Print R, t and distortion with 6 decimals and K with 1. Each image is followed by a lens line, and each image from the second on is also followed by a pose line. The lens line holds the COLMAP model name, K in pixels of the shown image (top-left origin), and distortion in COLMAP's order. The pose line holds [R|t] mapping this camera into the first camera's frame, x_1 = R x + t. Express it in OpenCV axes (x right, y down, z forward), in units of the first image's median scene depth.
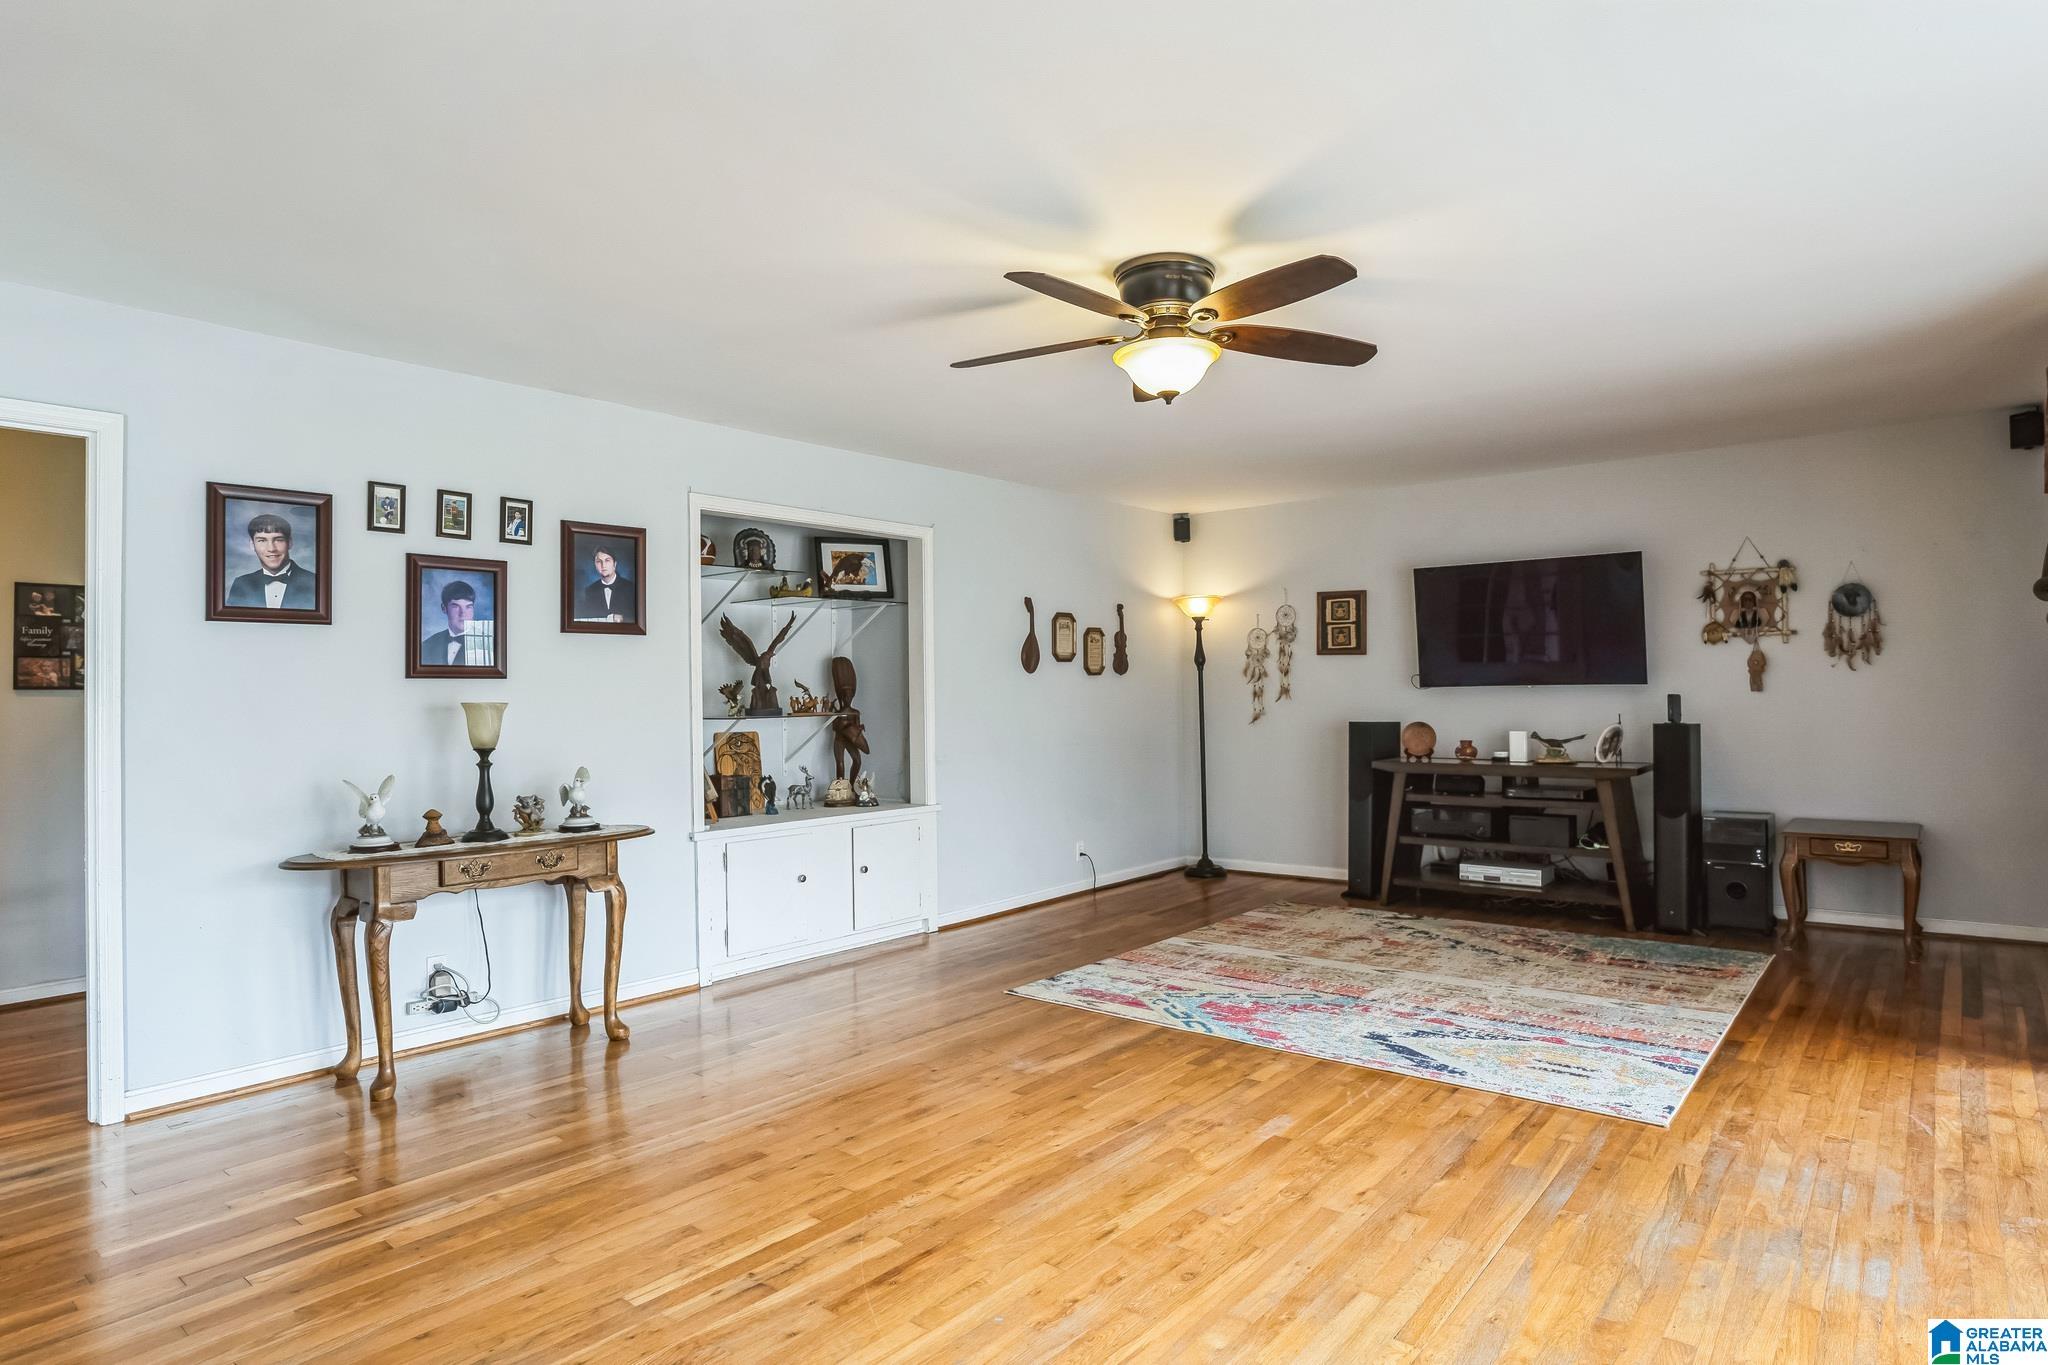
lens RADIAL K [[1140.9, 0, 1019.9], [0, 1140.9, 667.1], [0, 0, 1]] dist [-0.073650, 0.031982]
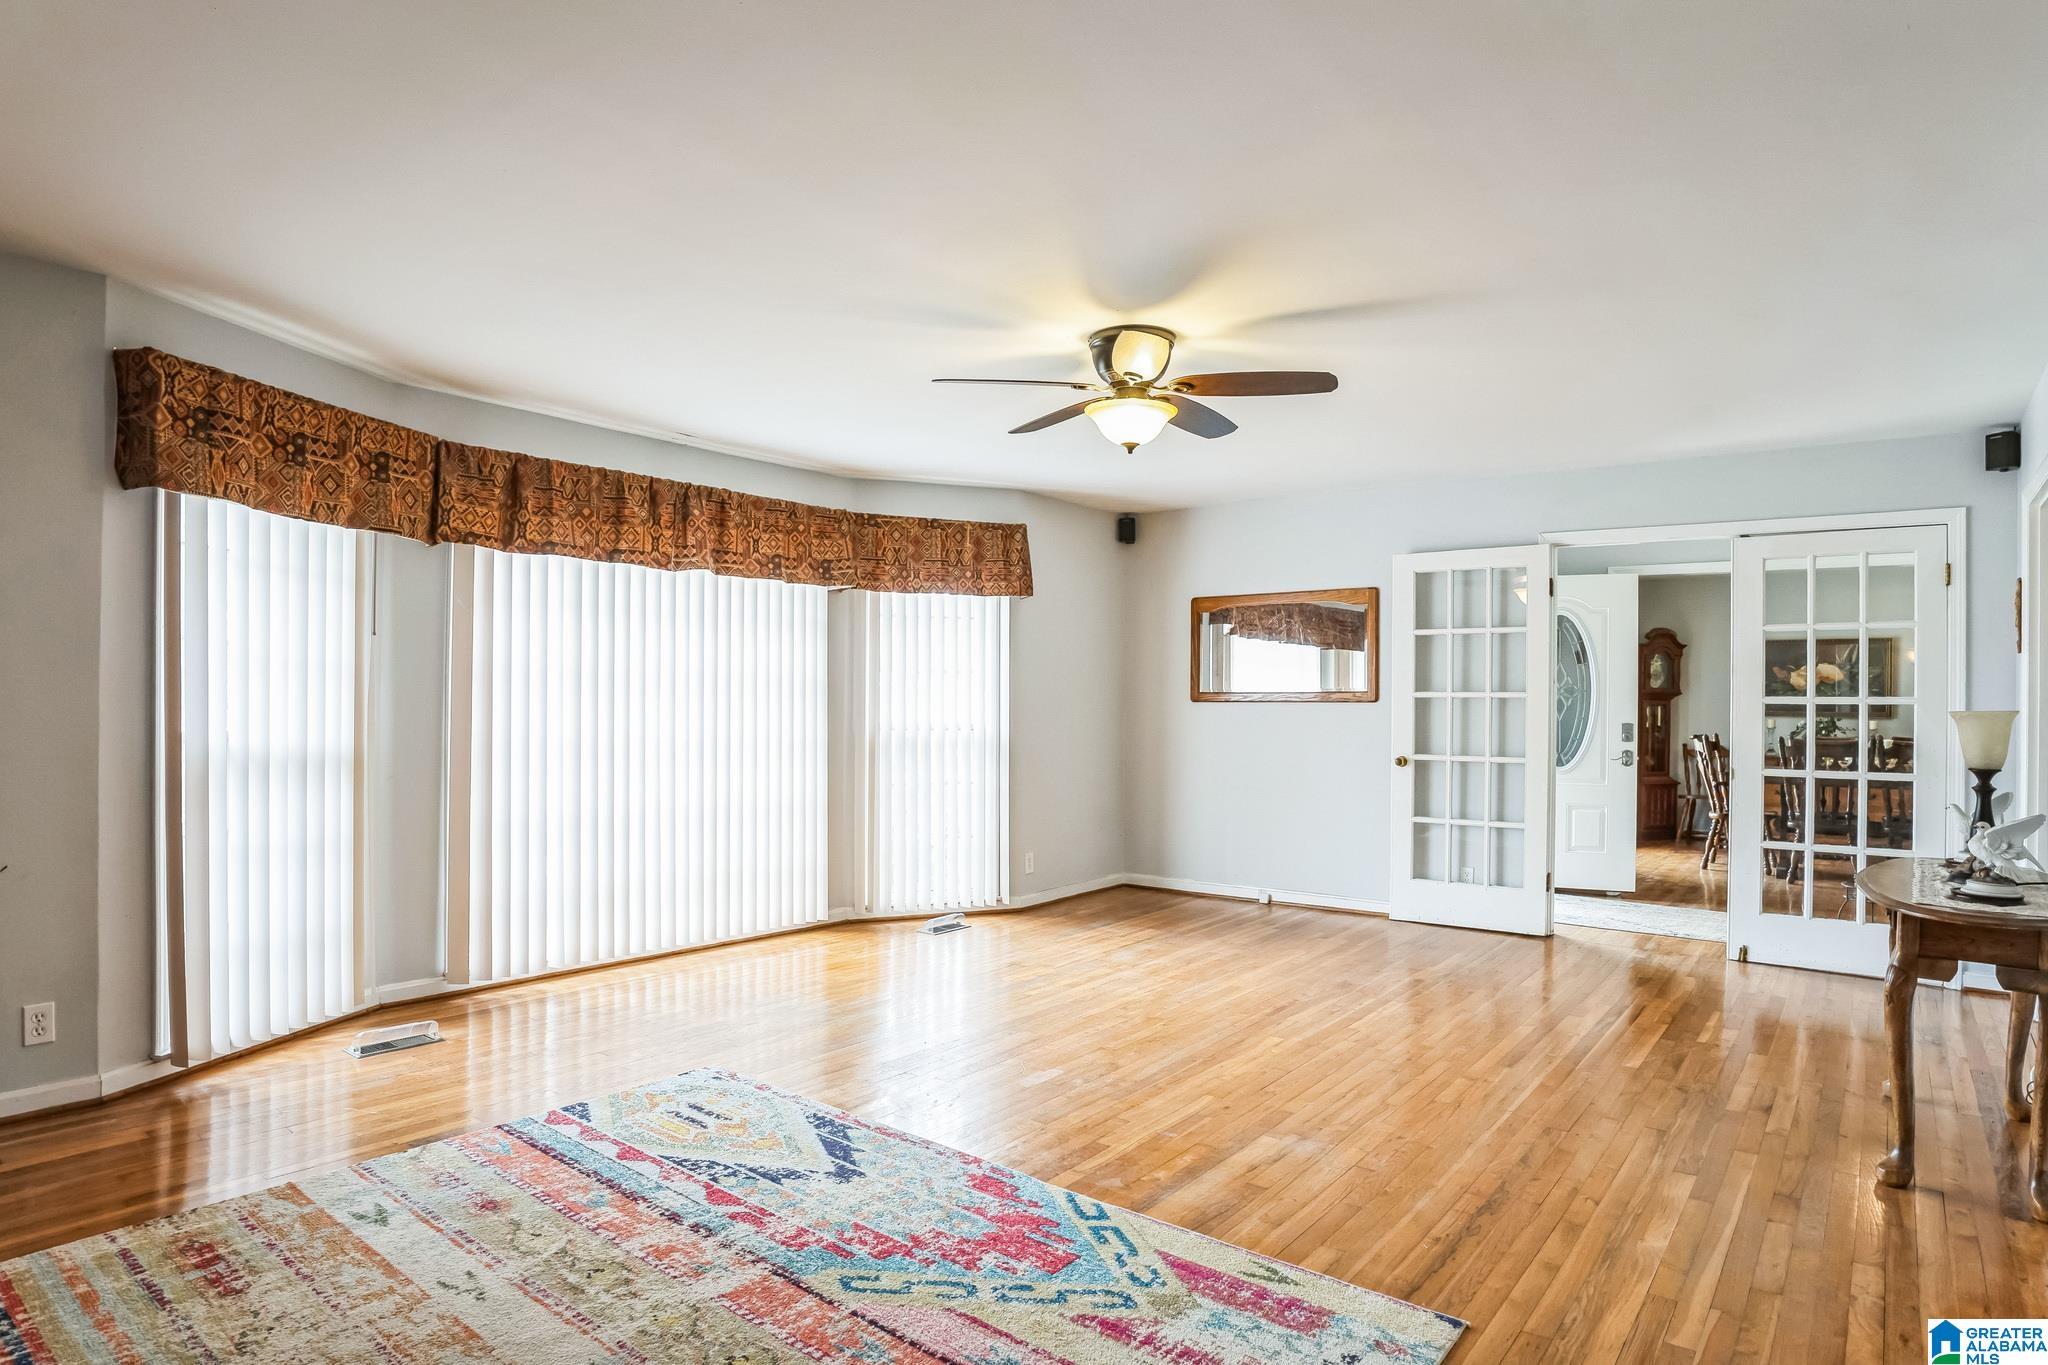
lens RADIAL K [[1141.5, 0, 1001.2], [0, 1141.5, 696.3], [0, 0, 1]] dist [-0.076065, 0.032927]
pose [[-0.999939, 0.004714, -0.009956, 0.208548], [0.004973, 0.999648, -0.026066, 0.035435], [0.009830, -0.026114, -0.999611, 1.636389]]
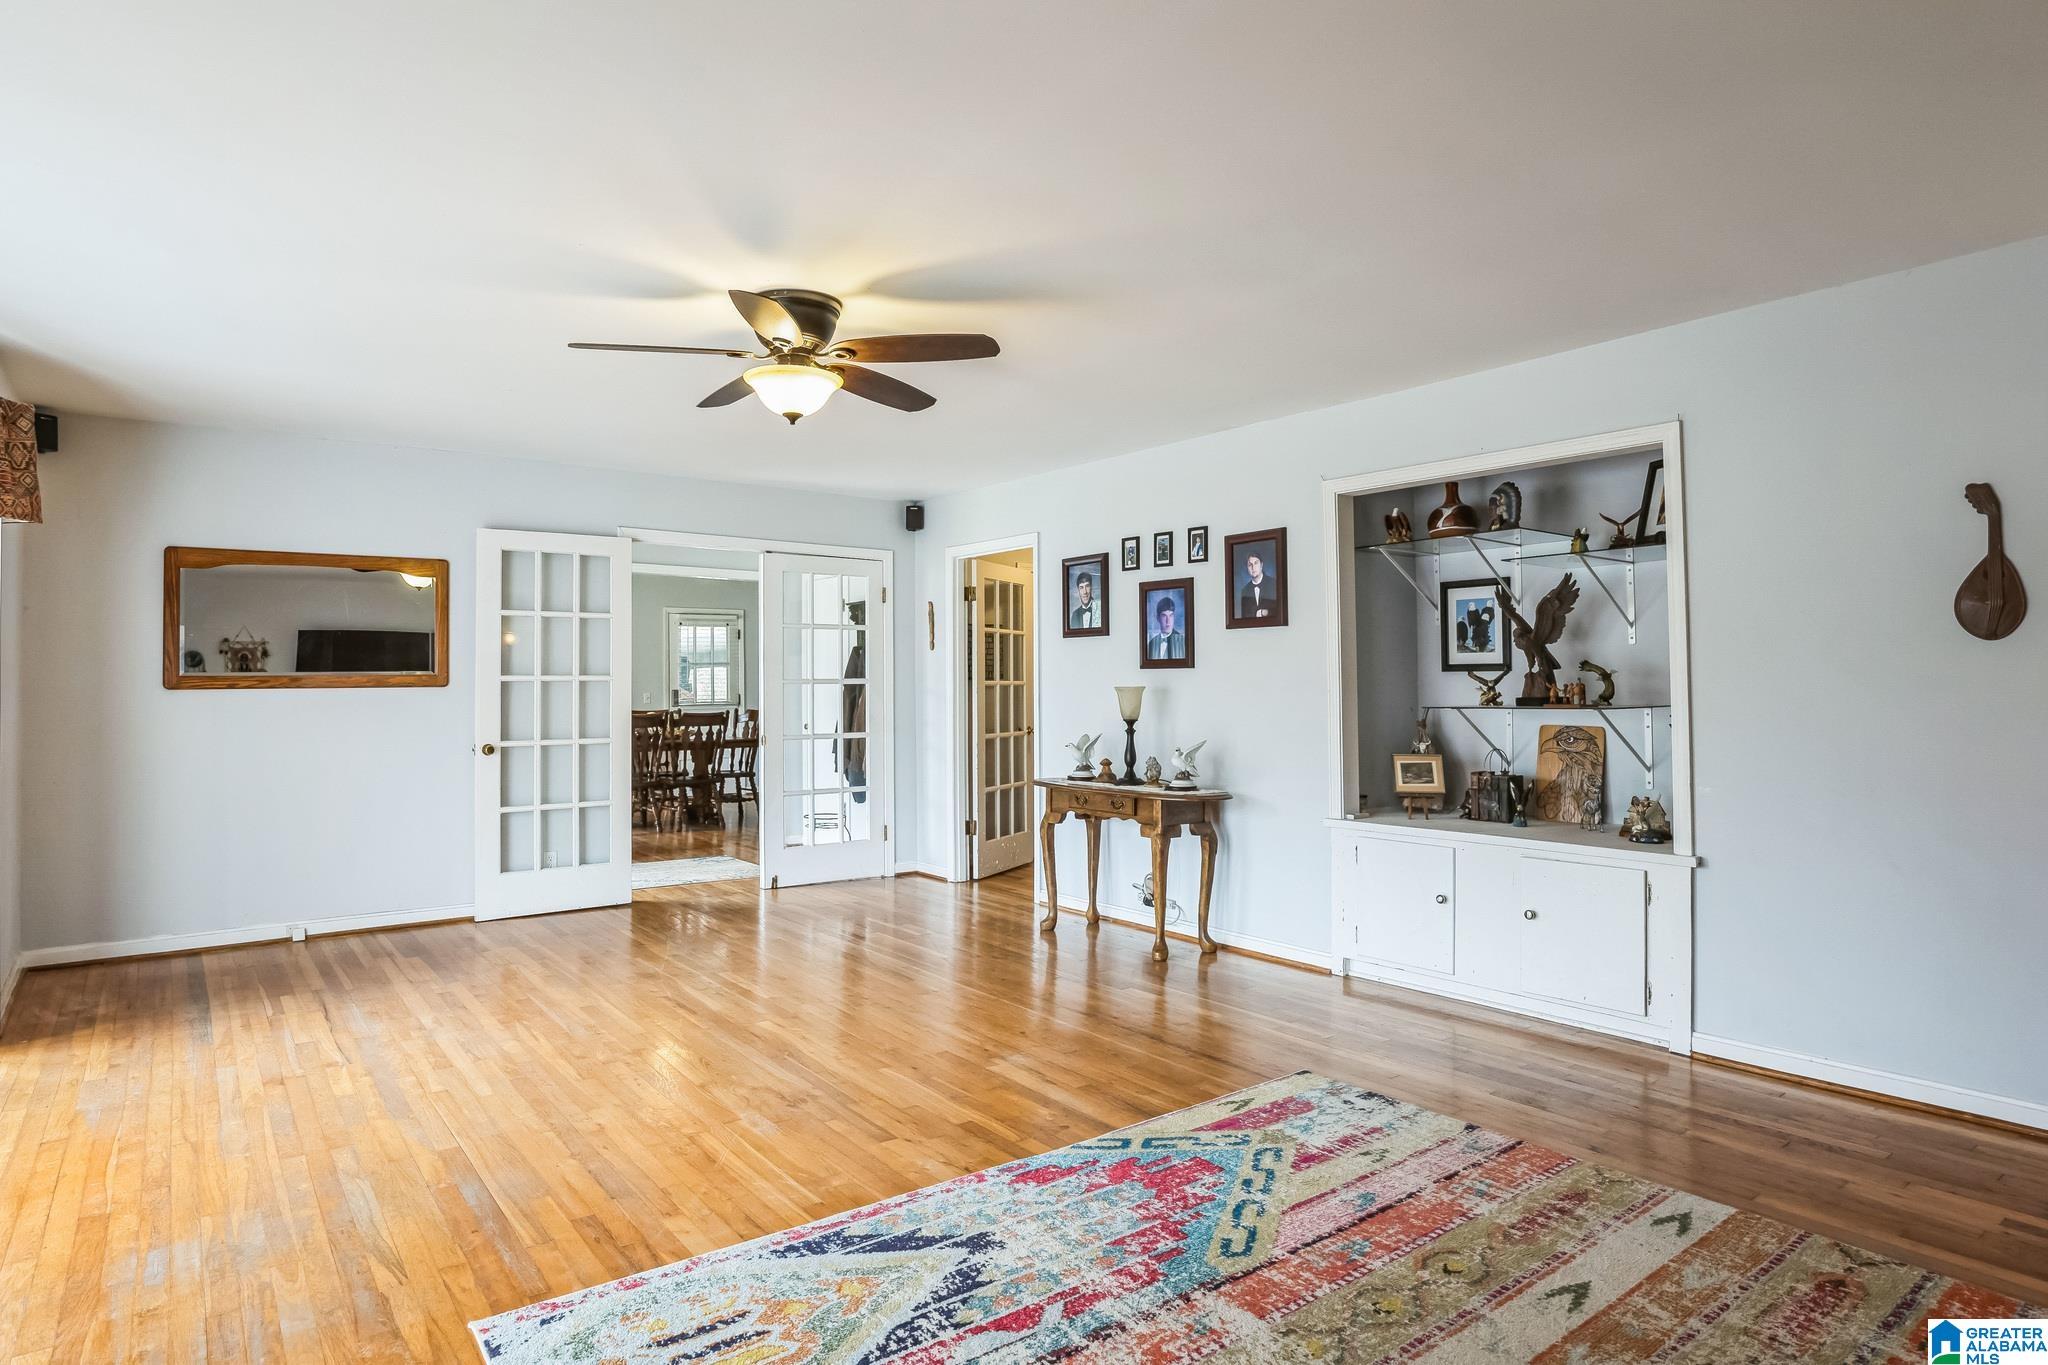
lens RADIAL K [[1140.9, 0, 1019.9], [0, 1140.9, 667.1], [0, 0, 1]] dist [-0.073650, 0.031982]
pose [[-0.229039, 0.000173, -0.973417, 0.864726], [0.029752, 0.999534, -0.006822, 0.012115], [0.972963, -0.030524, -0.228937, 1.104544]]
